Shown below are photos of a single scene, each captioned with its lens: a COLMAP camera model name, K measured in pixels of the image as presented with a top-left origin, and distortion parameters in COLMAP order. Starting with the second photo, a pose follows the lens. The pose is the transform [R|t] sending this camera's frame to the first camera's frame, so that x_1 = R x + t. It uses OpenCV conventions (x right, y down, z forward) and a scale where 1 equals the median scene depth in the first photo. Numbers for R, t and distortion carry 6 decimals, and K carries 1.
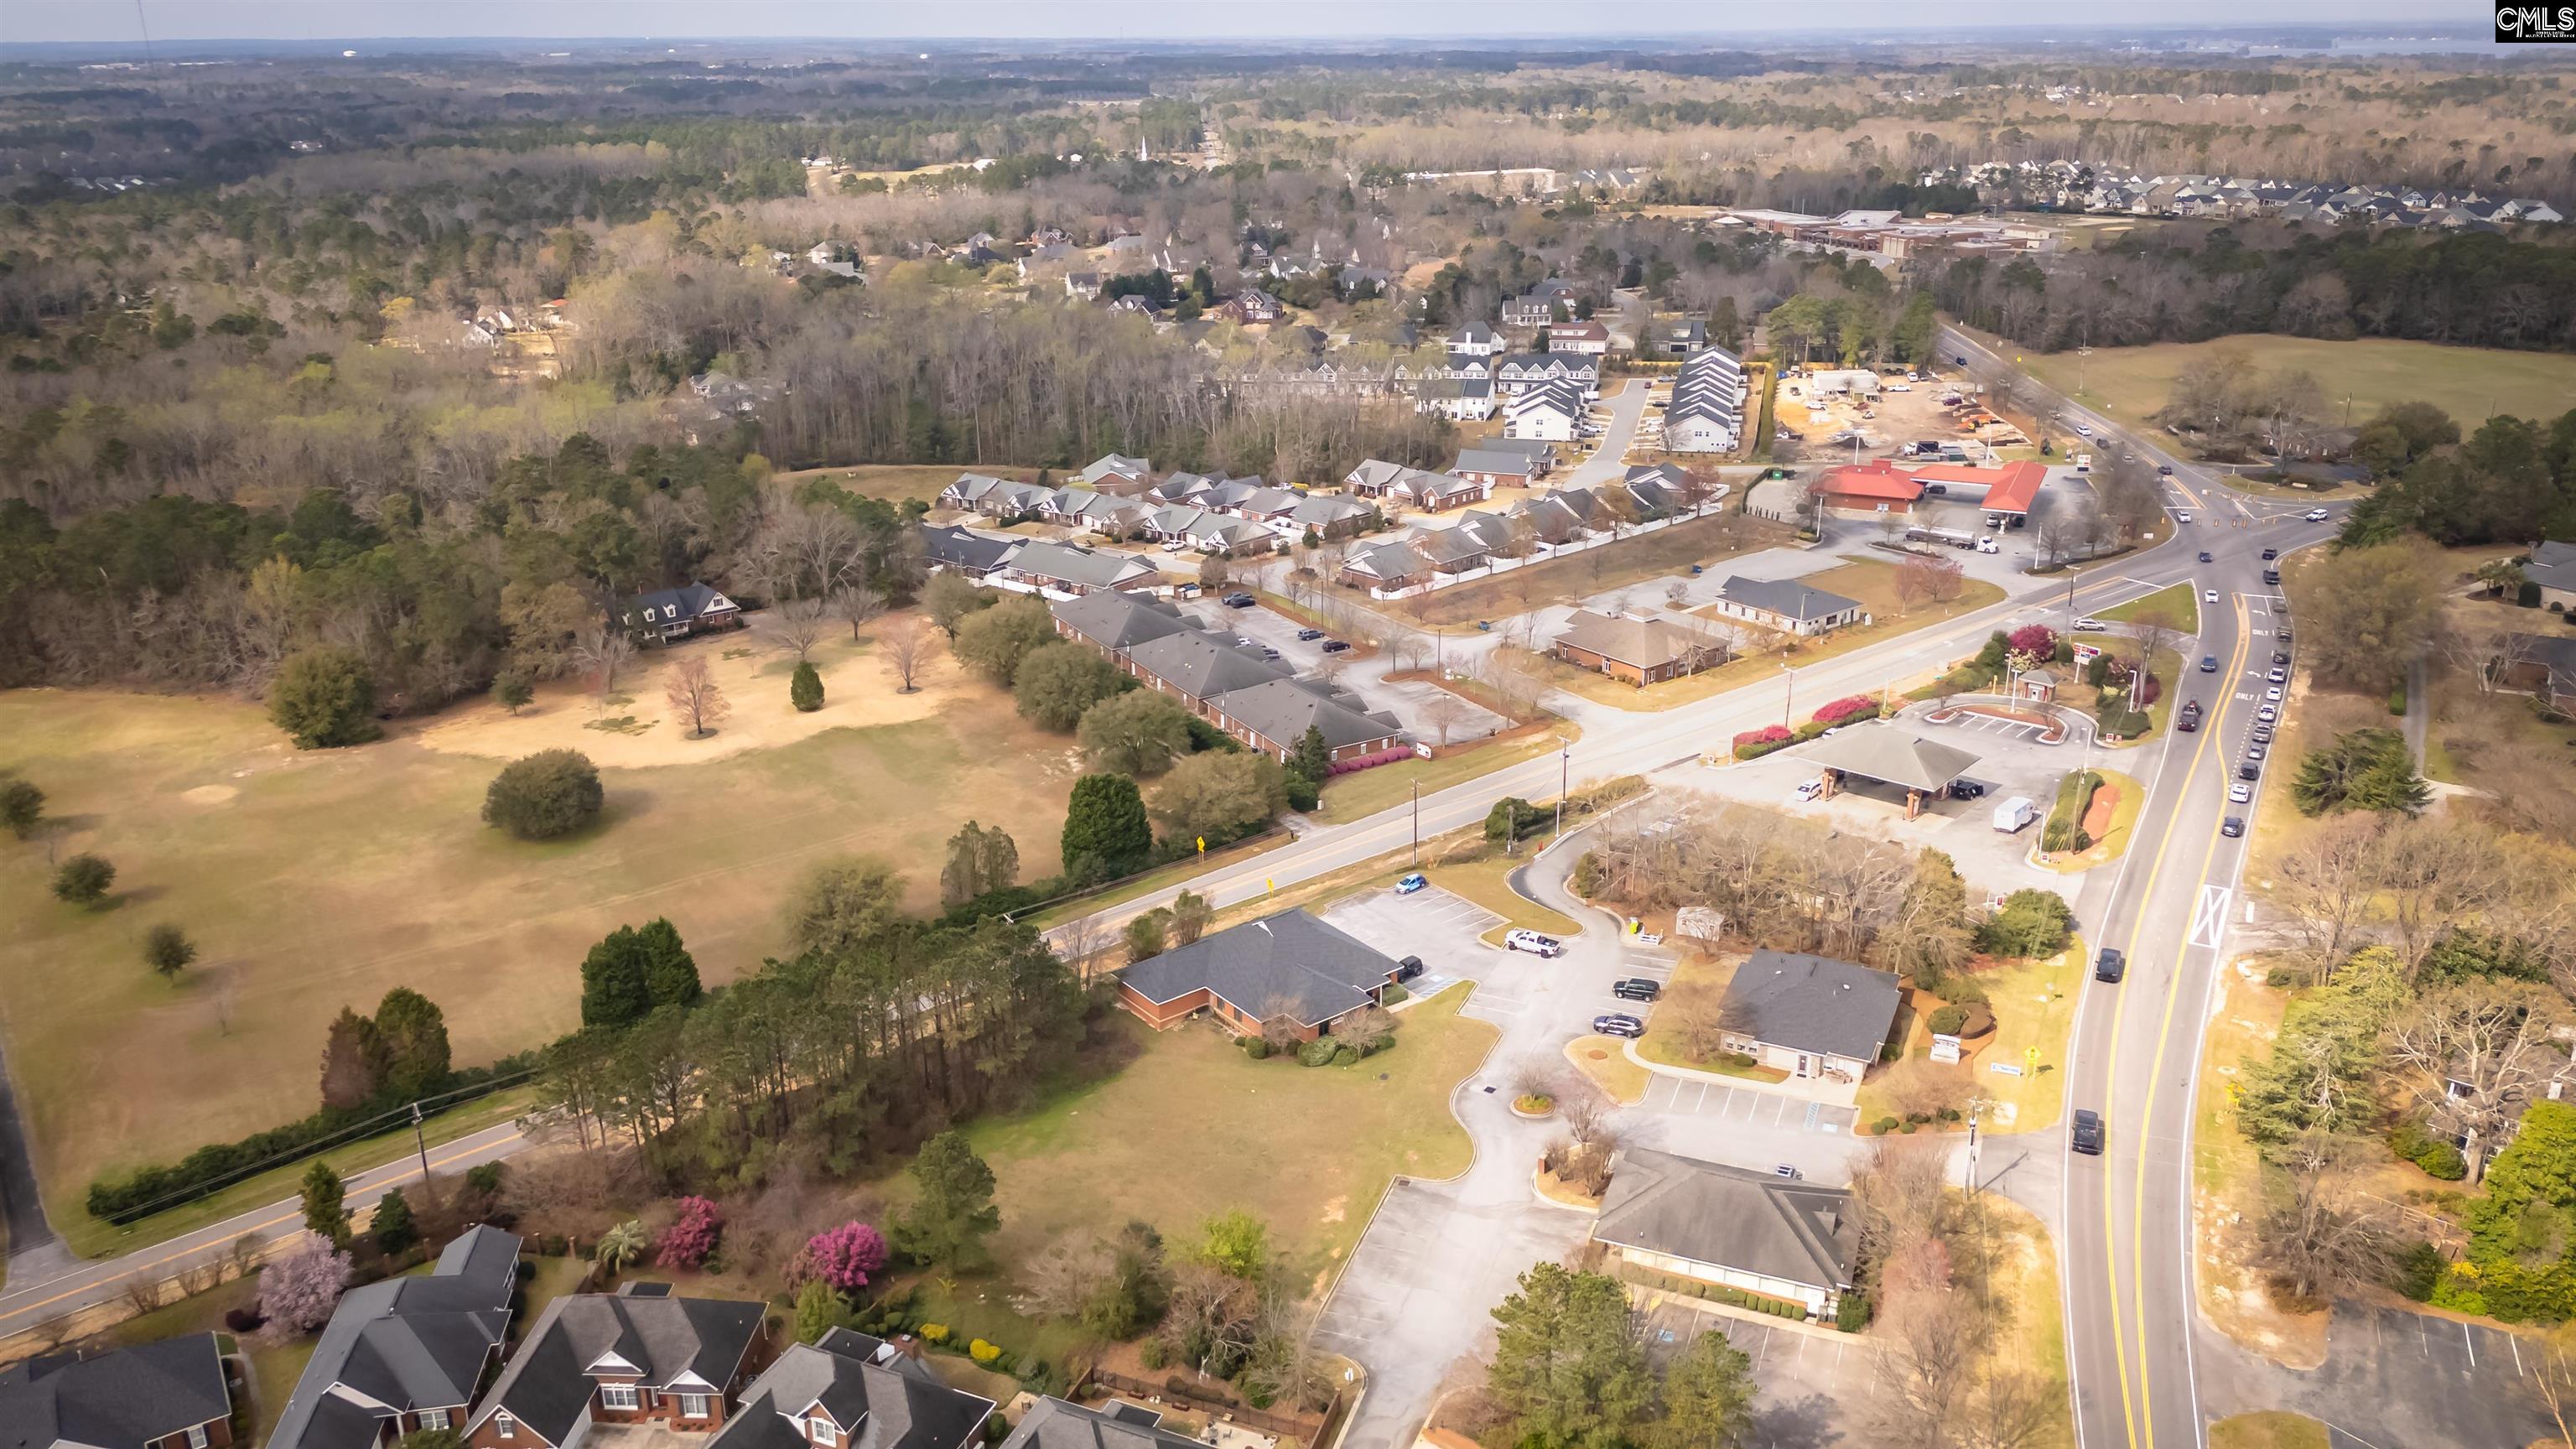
lens RADIAL K [[1879.2, 0, 1294.8], [0, 1879.2, 739.6], [0, 0, 1]] dist [0.113326, -0.151273]
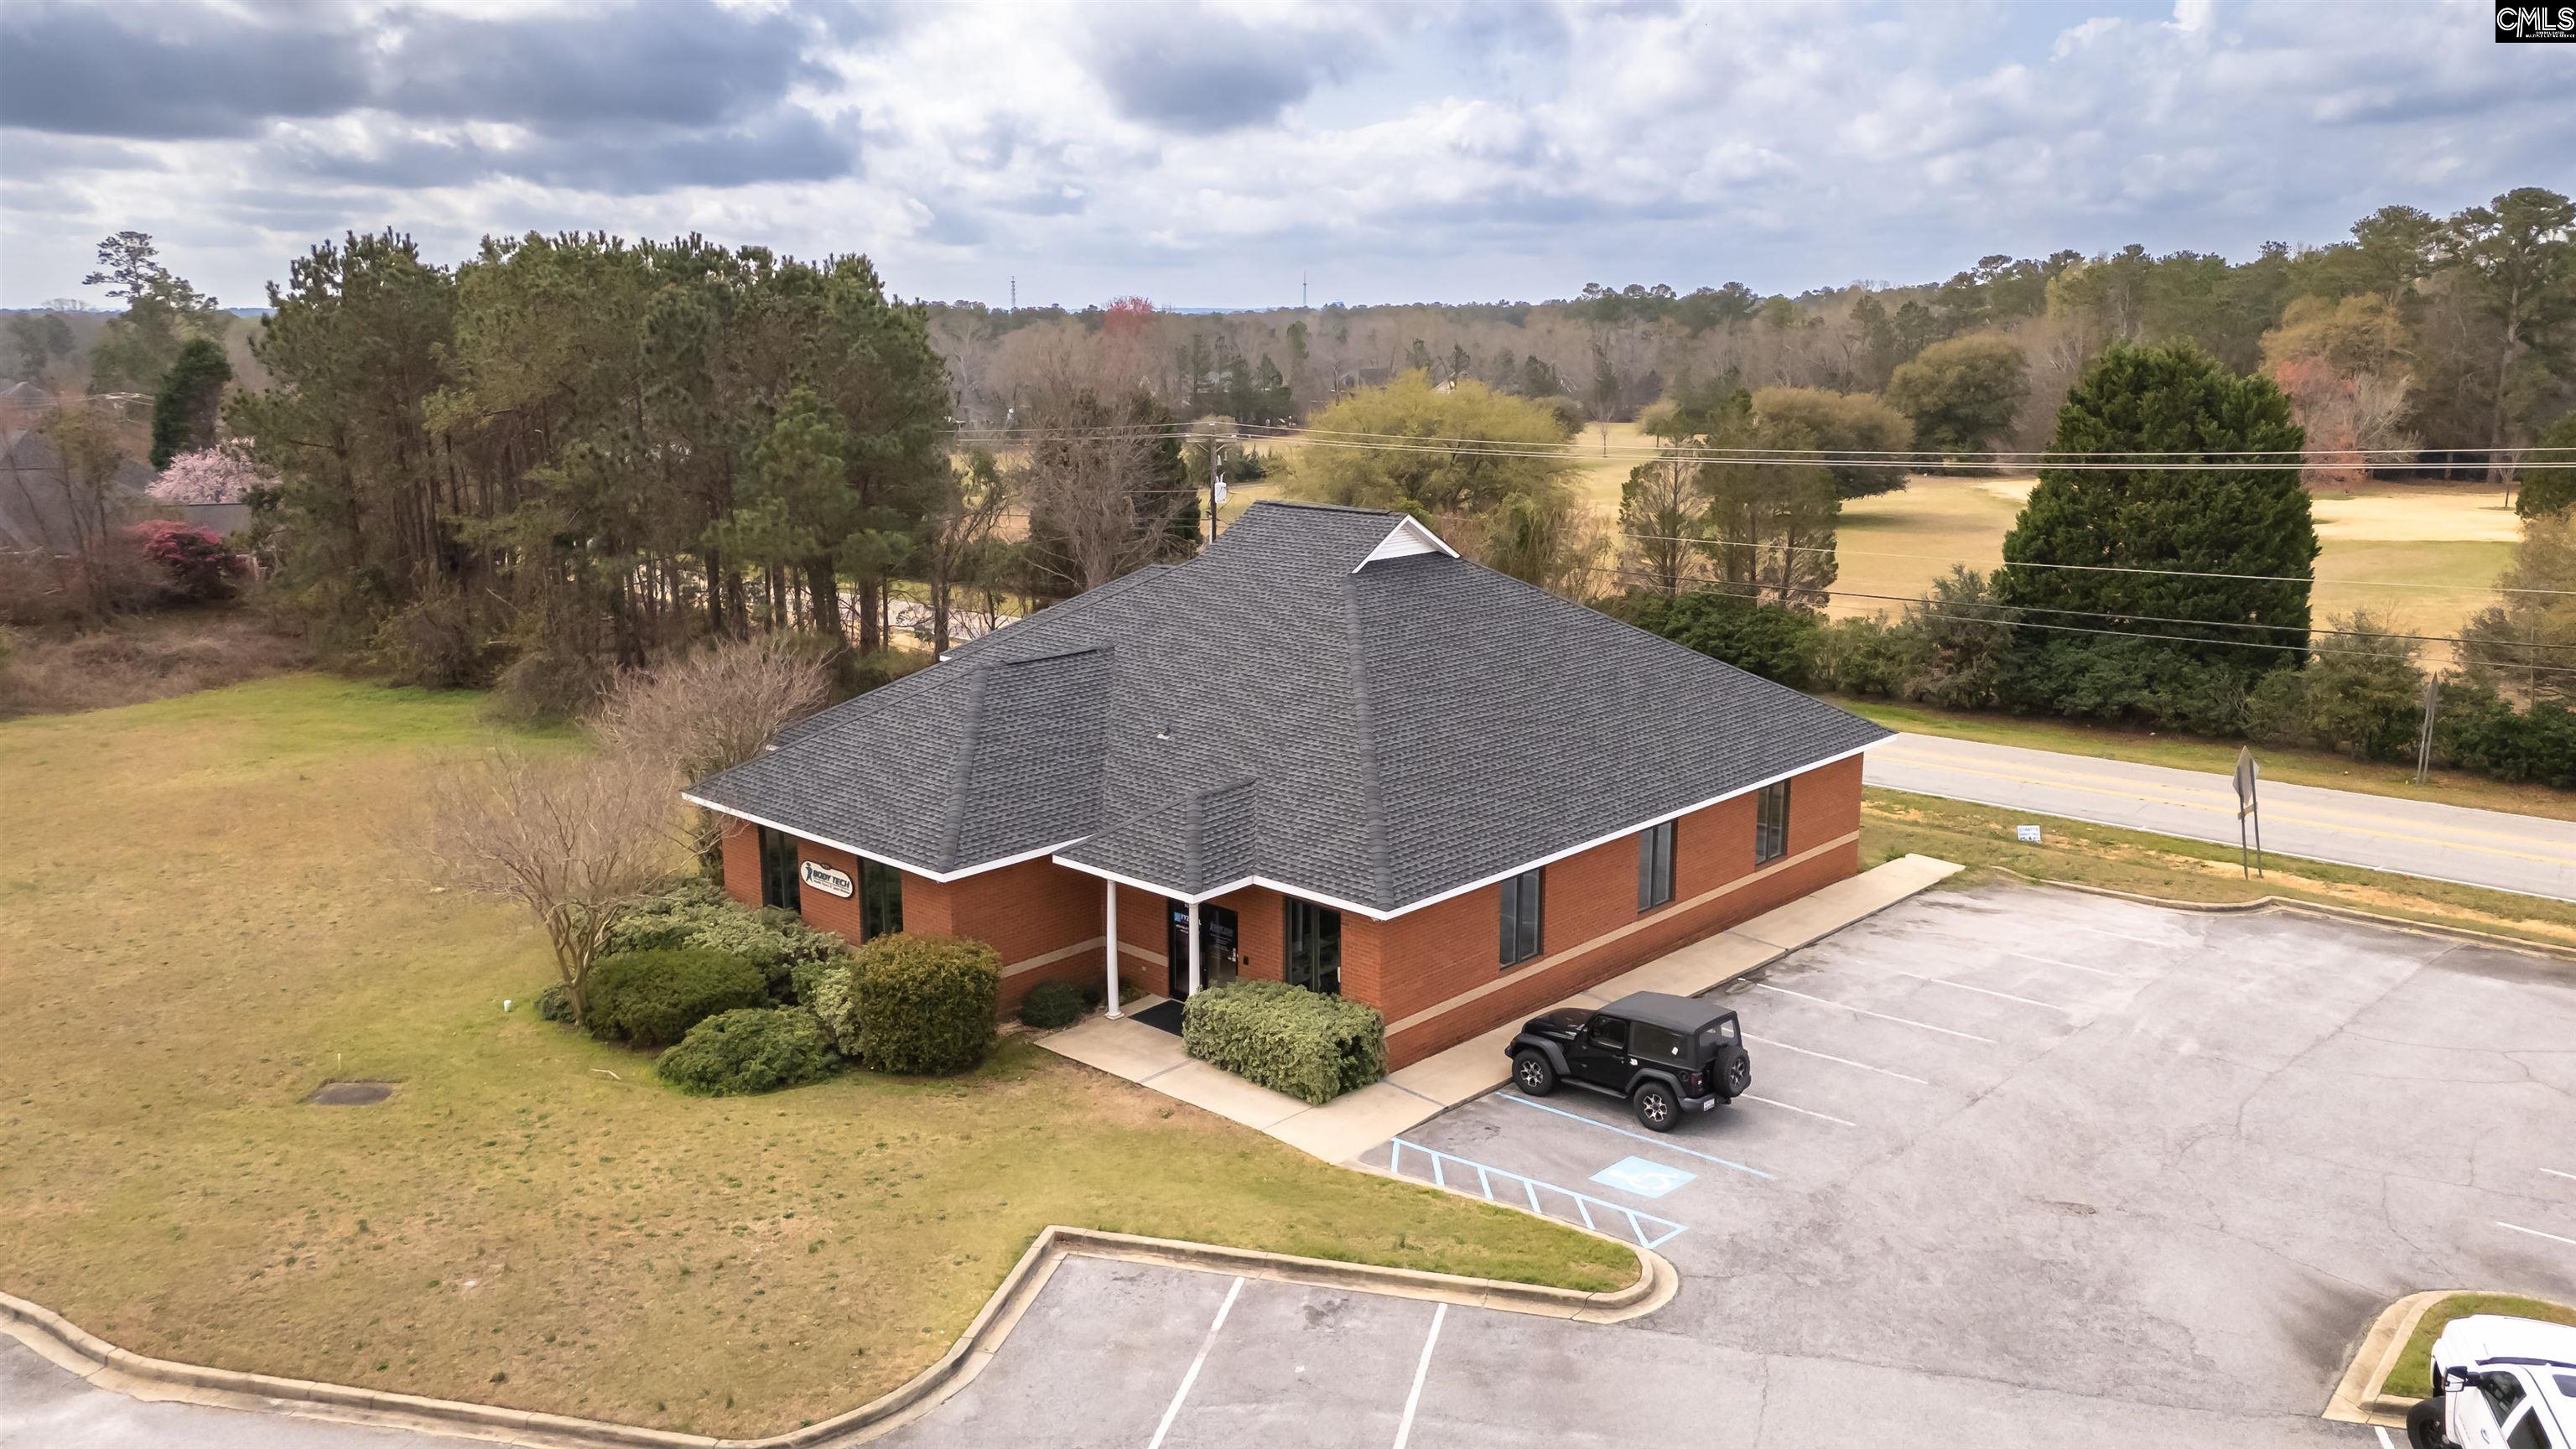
lens RADIAL K [[1879.2, 0, 1294.8], [0, 1879.2, 739.6], [0, 0, 1]] dist [0.113326, -0.151273]
pose [[0.156037, 0.225276, -0.961719, 0.151909], [-0.343475, 0.925258, 0.161007, 0.062687], [0.926109, 0.305203, 0.221751, 0.708157]]
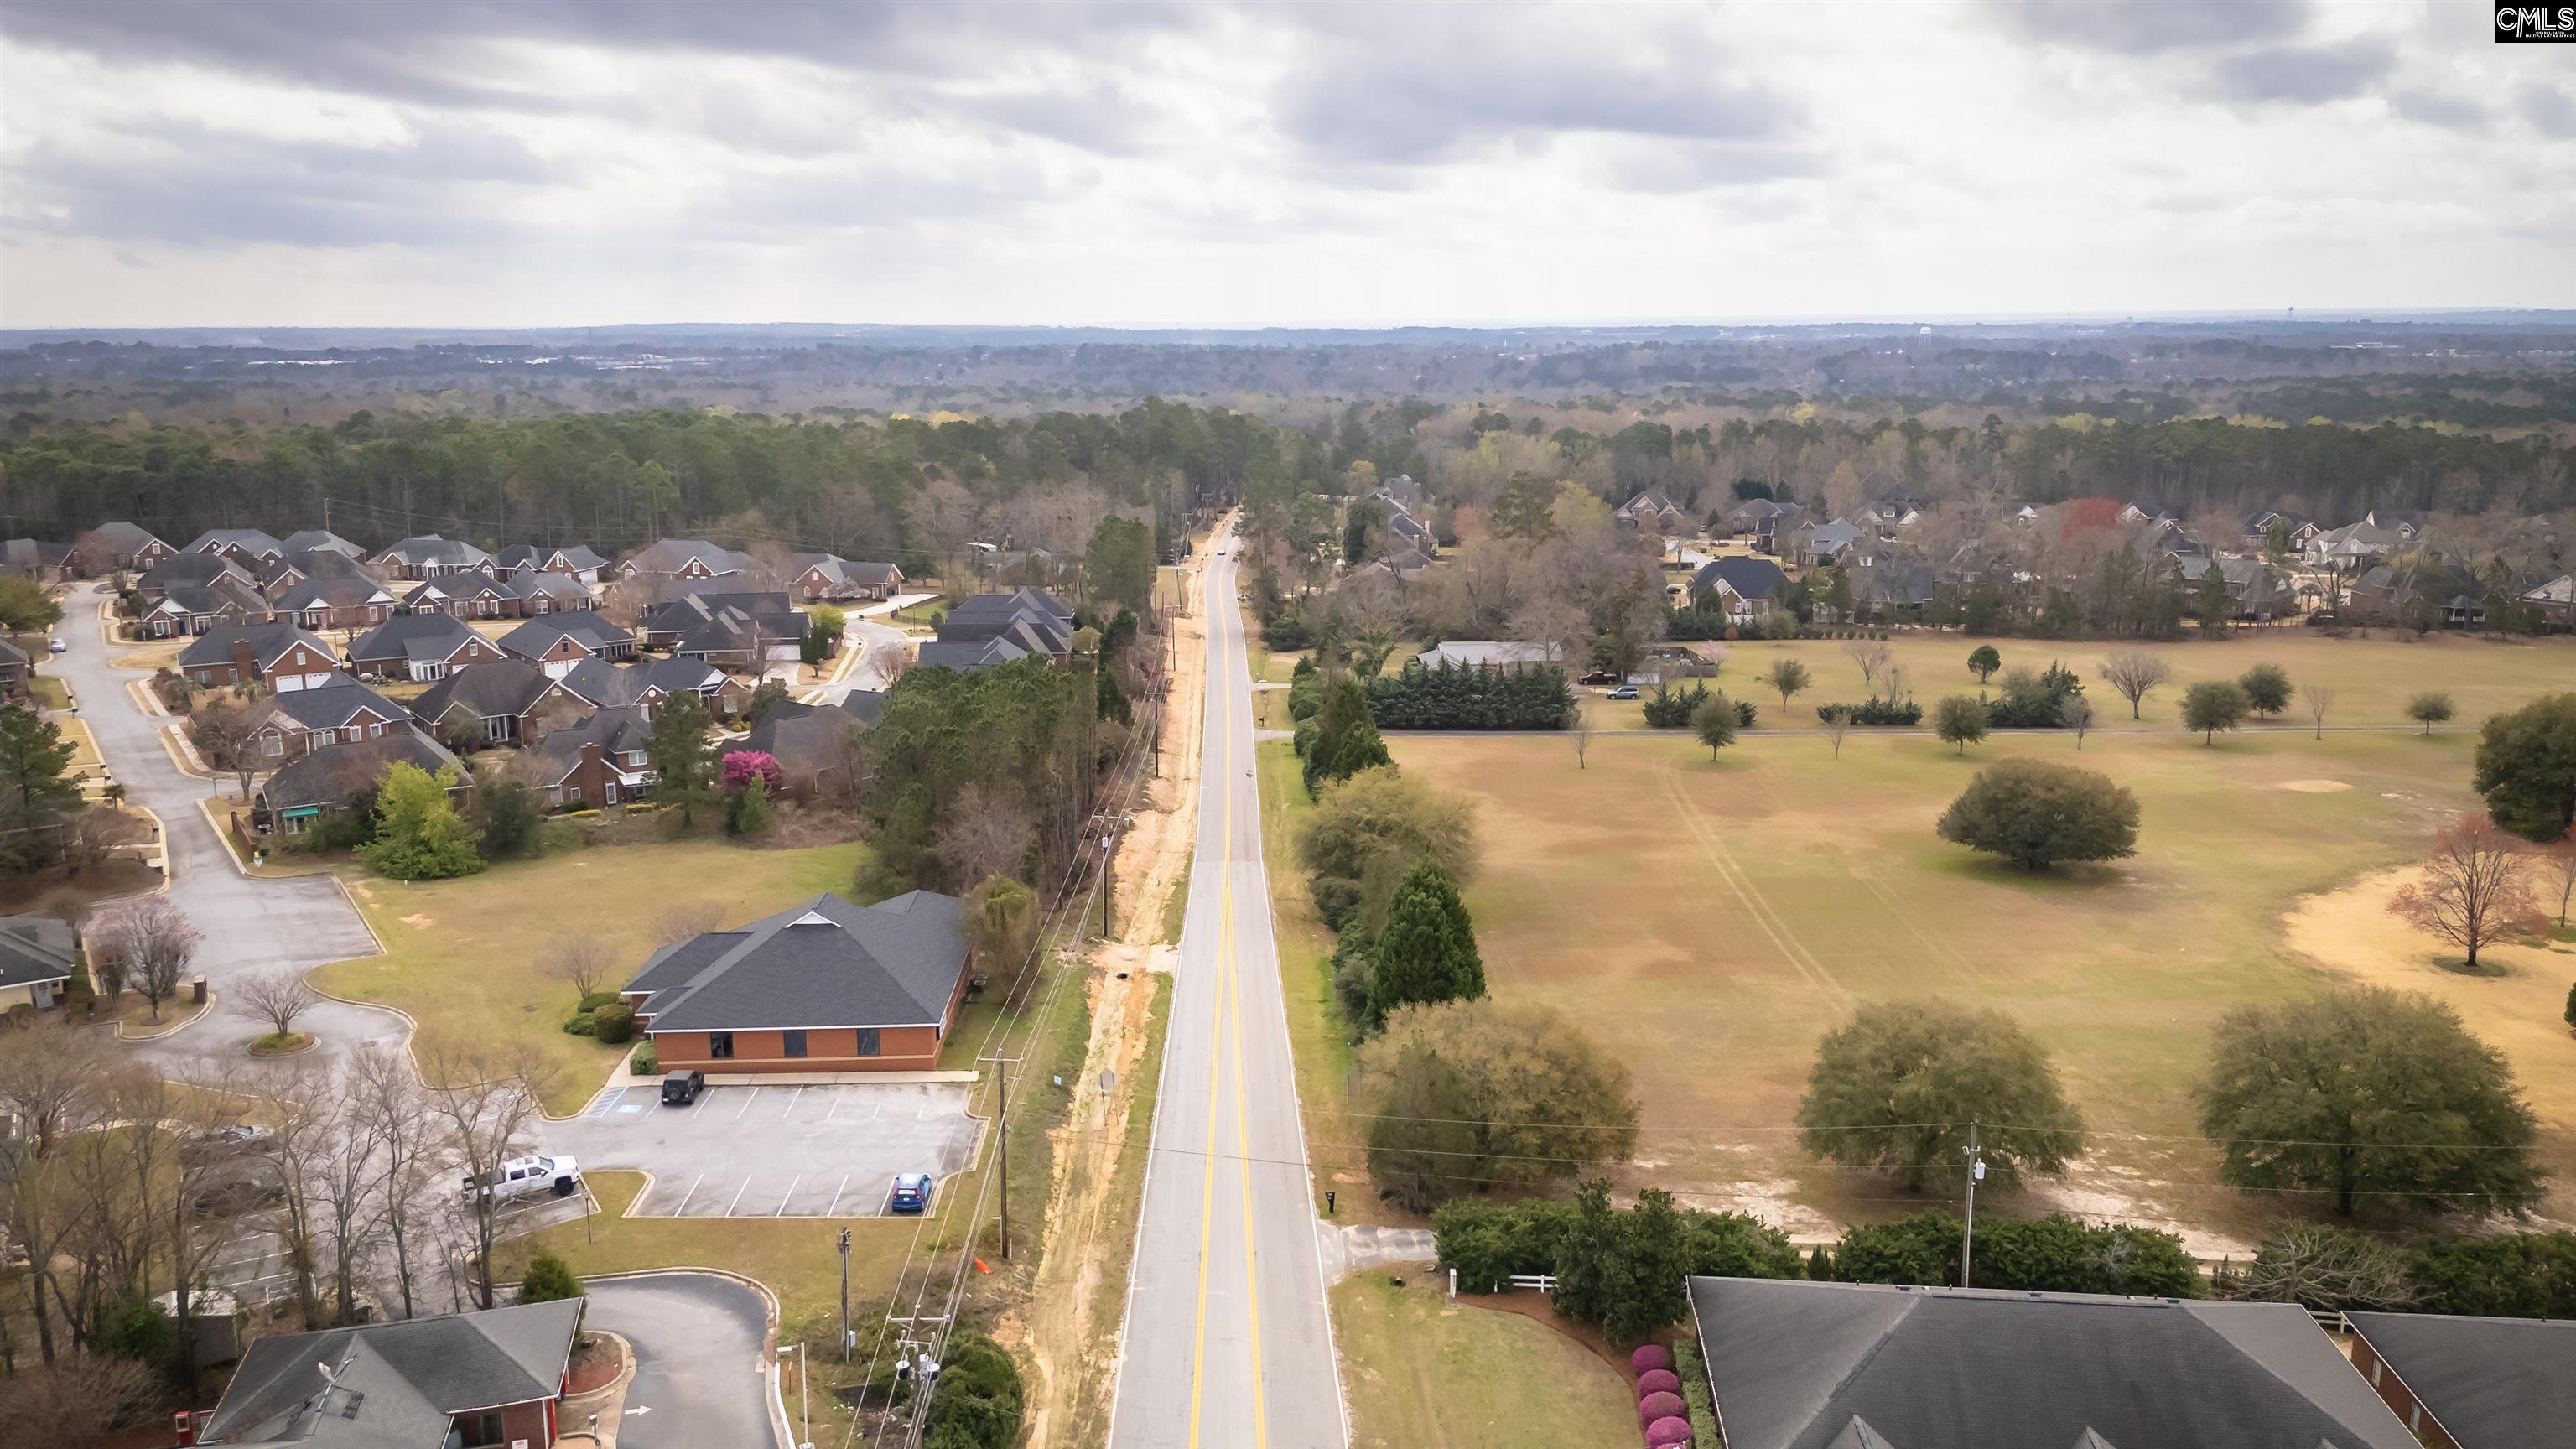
lens RADIAL K [[1879.2, 0, 1294.8], [0, 1879.2, 739.6], [0, 0, 1]] dist [0.113326, -0.151273]
pose [[-0.581568, 0.180891, -0.793131, 0.298849], [-0.282951, 0.869109, 0.405695, -0.196600], [0.762704, 0.460356, -0.454263, 1.033037]]
